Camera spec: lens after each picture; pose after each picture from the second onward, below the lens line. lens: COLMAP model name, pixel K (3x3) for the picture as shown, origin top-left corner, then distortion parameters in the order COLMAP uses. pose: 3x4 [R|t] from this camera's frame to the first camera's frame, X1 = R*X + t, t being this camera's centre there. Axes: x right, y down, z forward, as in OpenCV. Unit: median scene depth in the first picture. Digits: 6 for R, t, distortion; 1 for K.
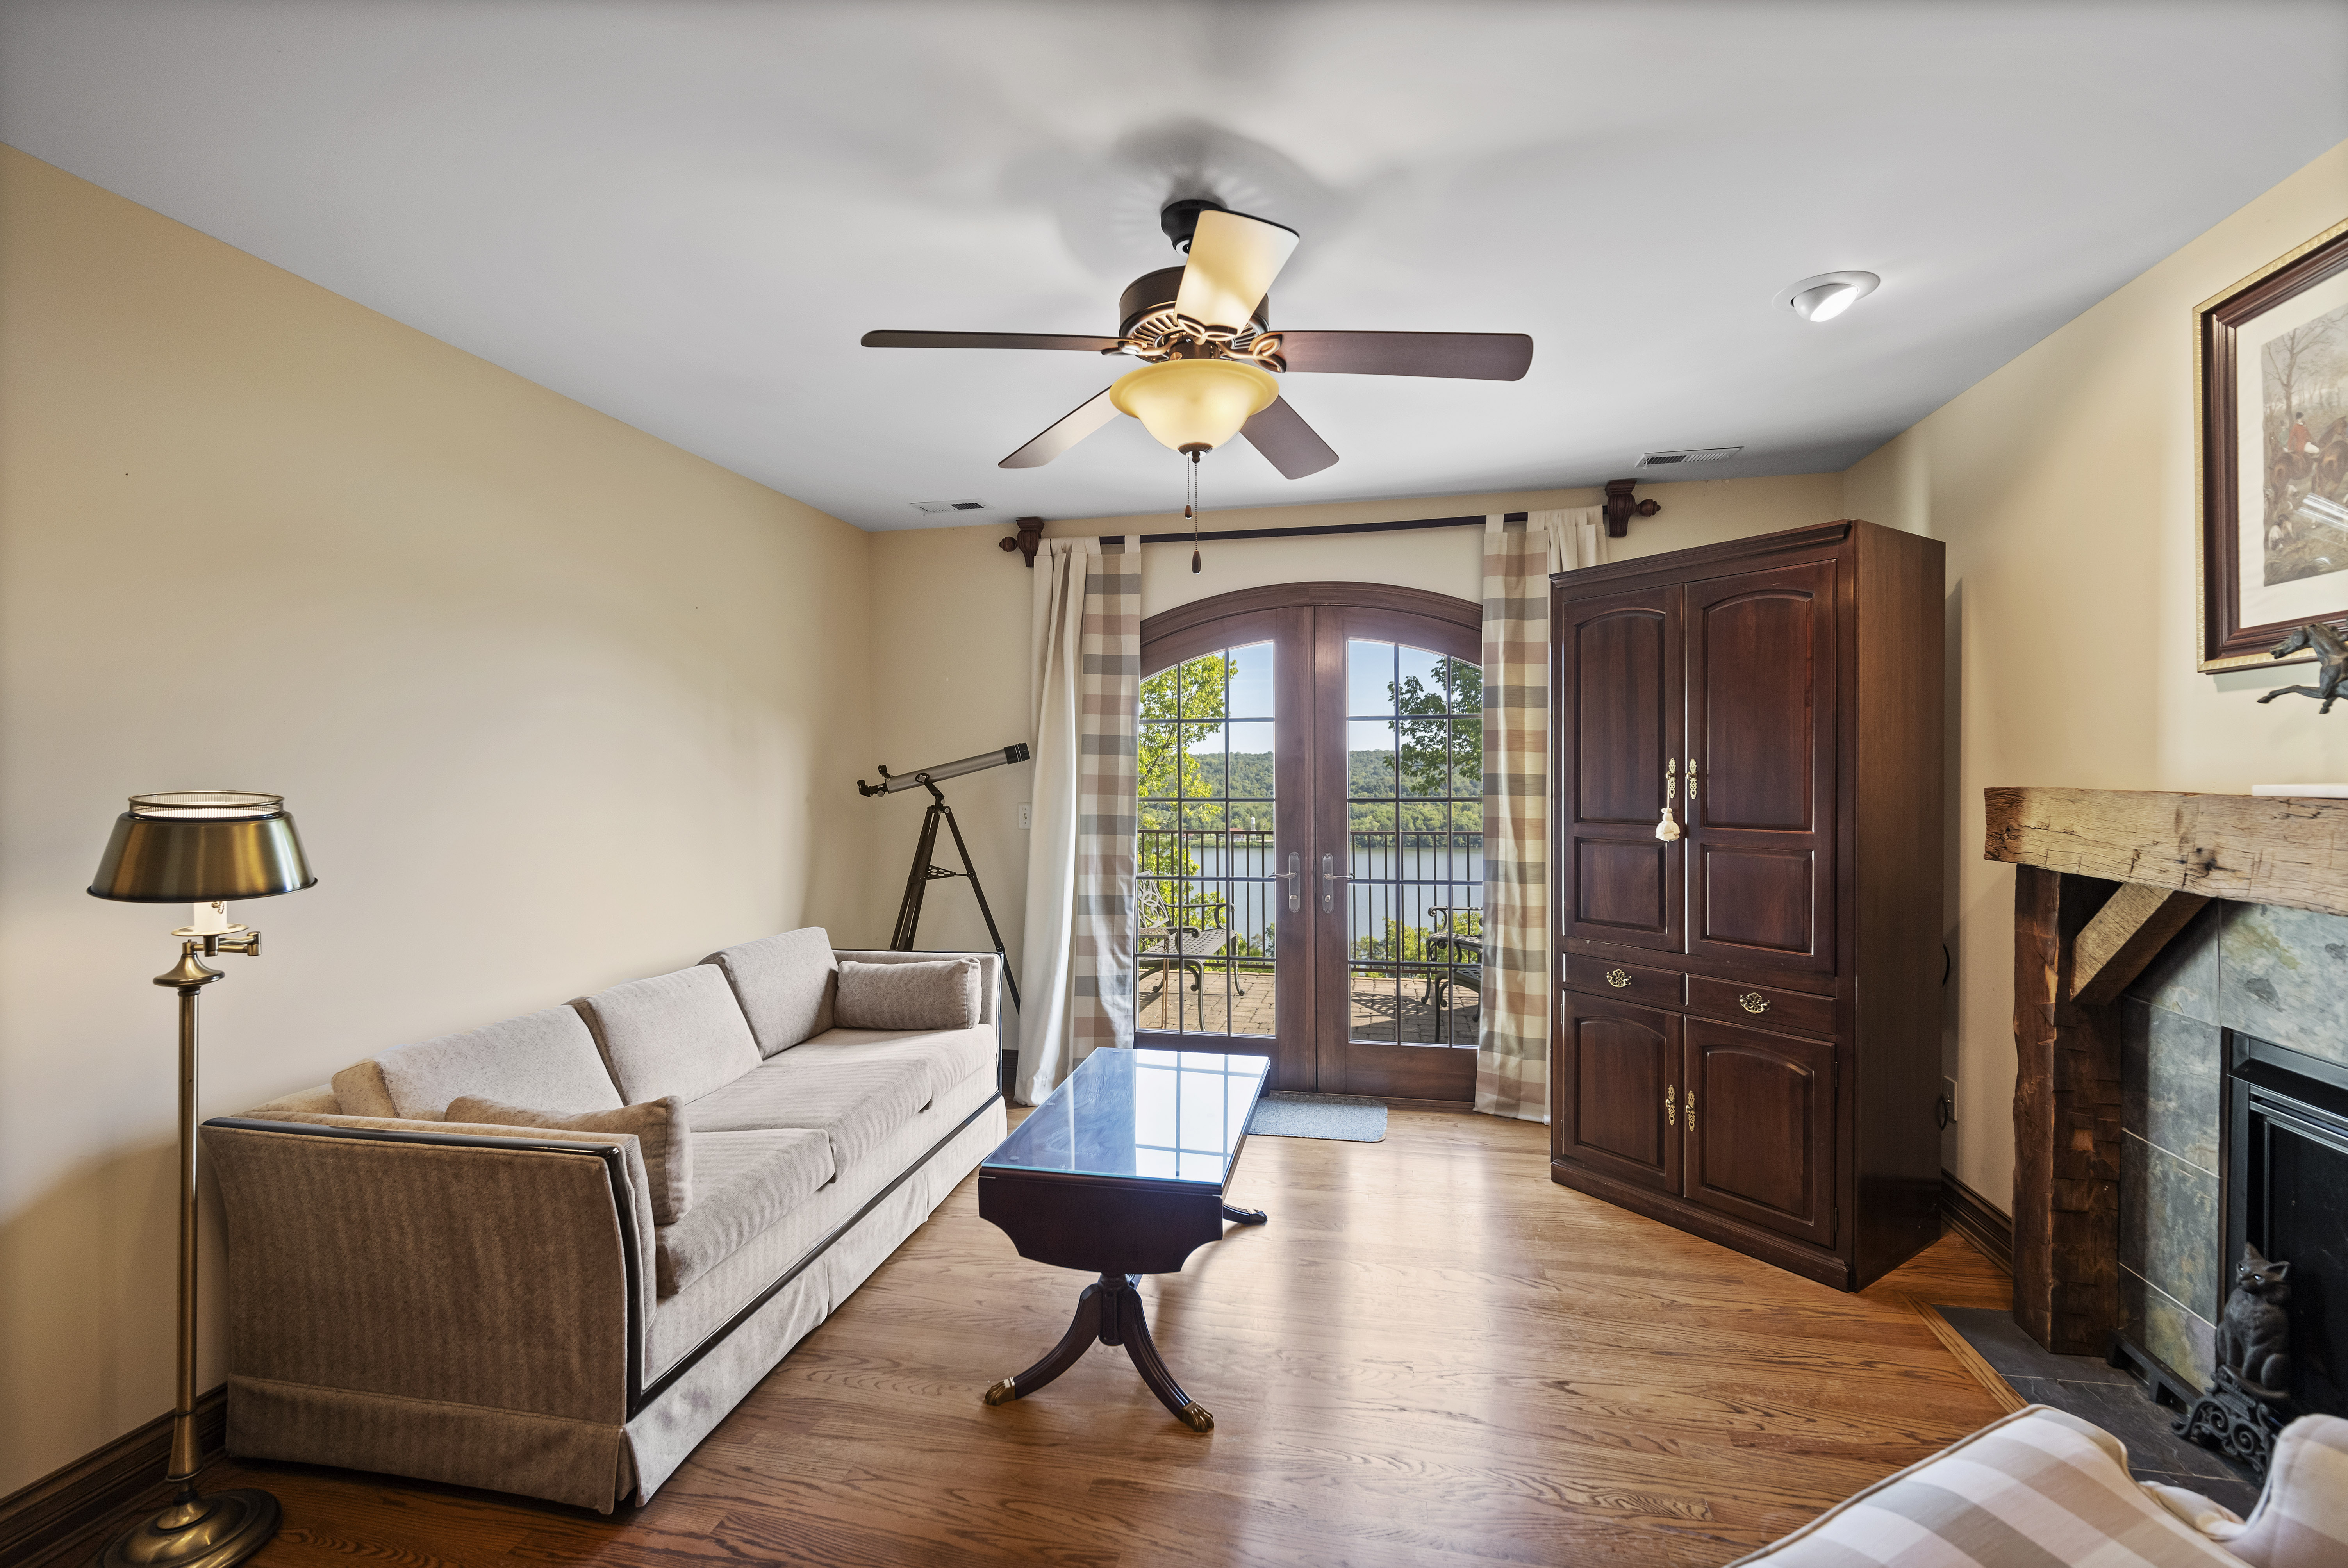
lens RADIAL K [[1025.8, 0, 1174.9], [0, 1025.8, 770.4], [0, 0, 1]] dist [-0.000566, -0.000037]
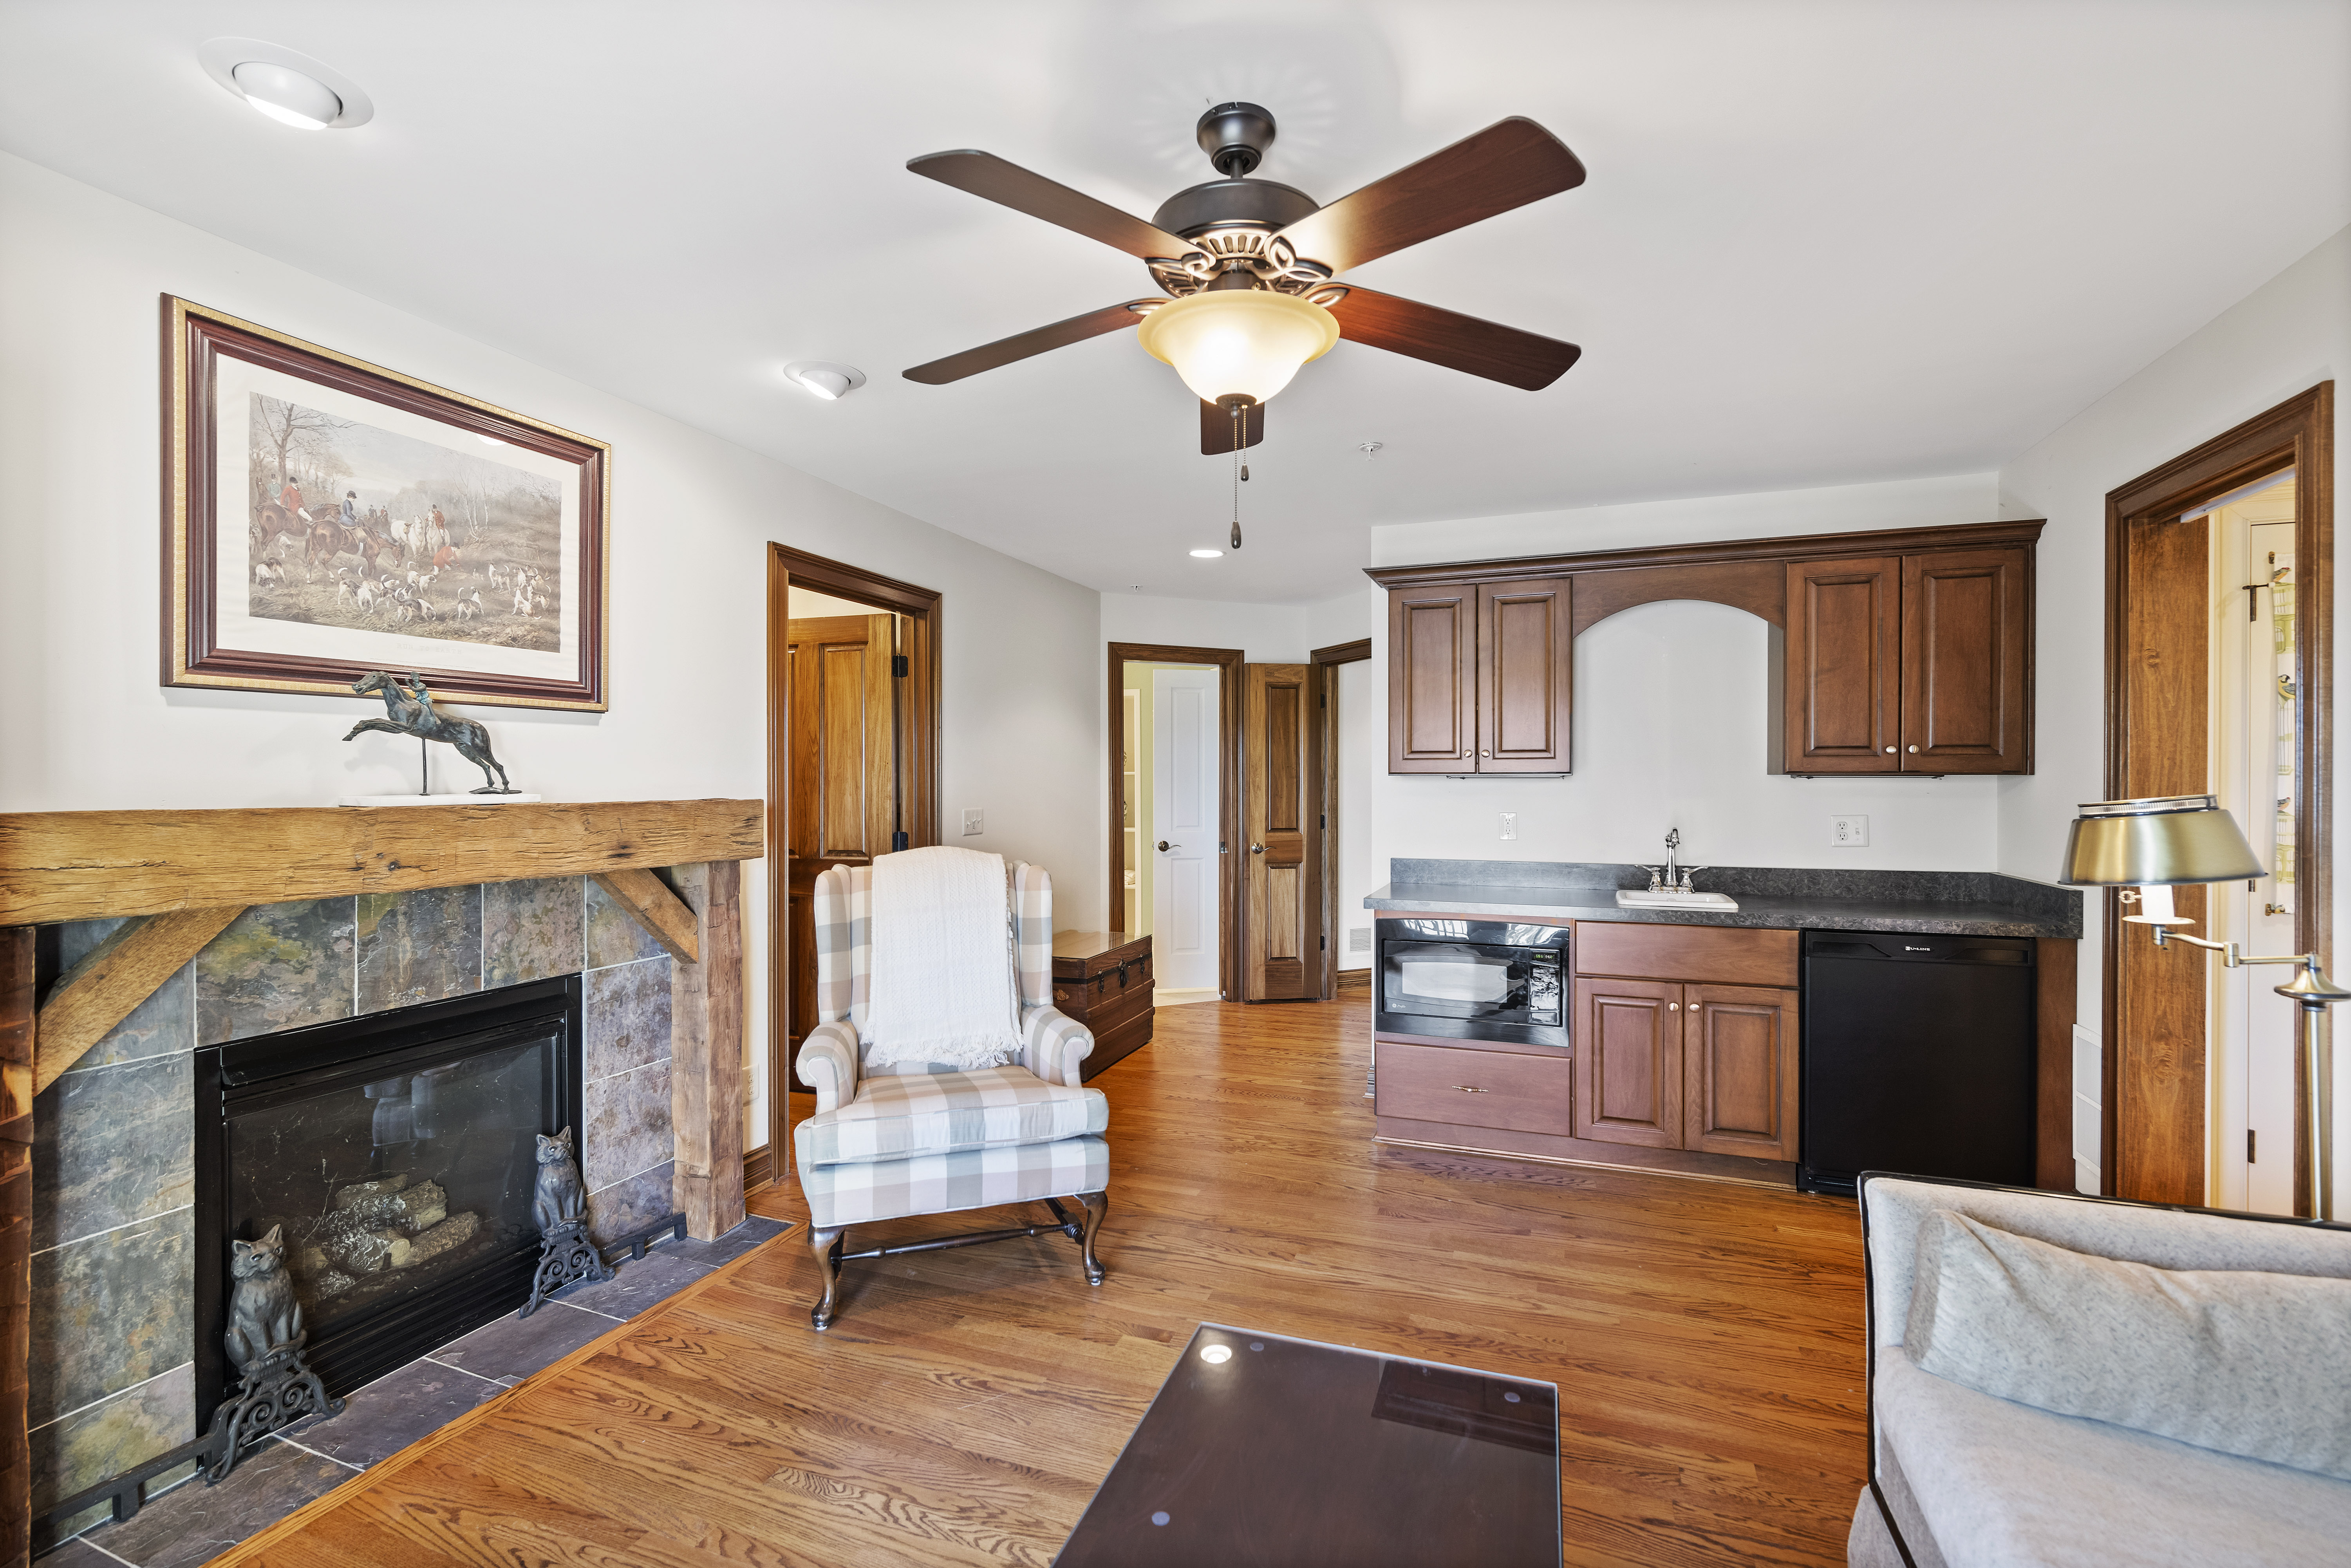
lens RADIAL K [[1027.1, 0, 1174.0], [0, 1027.1, 776.0], [0, 0, 1]] dist [-0.000566, -0.000037]
pose [[-0.987960, 0.006391, 0.154578, -0.063829], [0.007711, 0.999939, 0.007942, -0.012800], [-0.154517, 0.009038, -0.987949, 1.941873]]
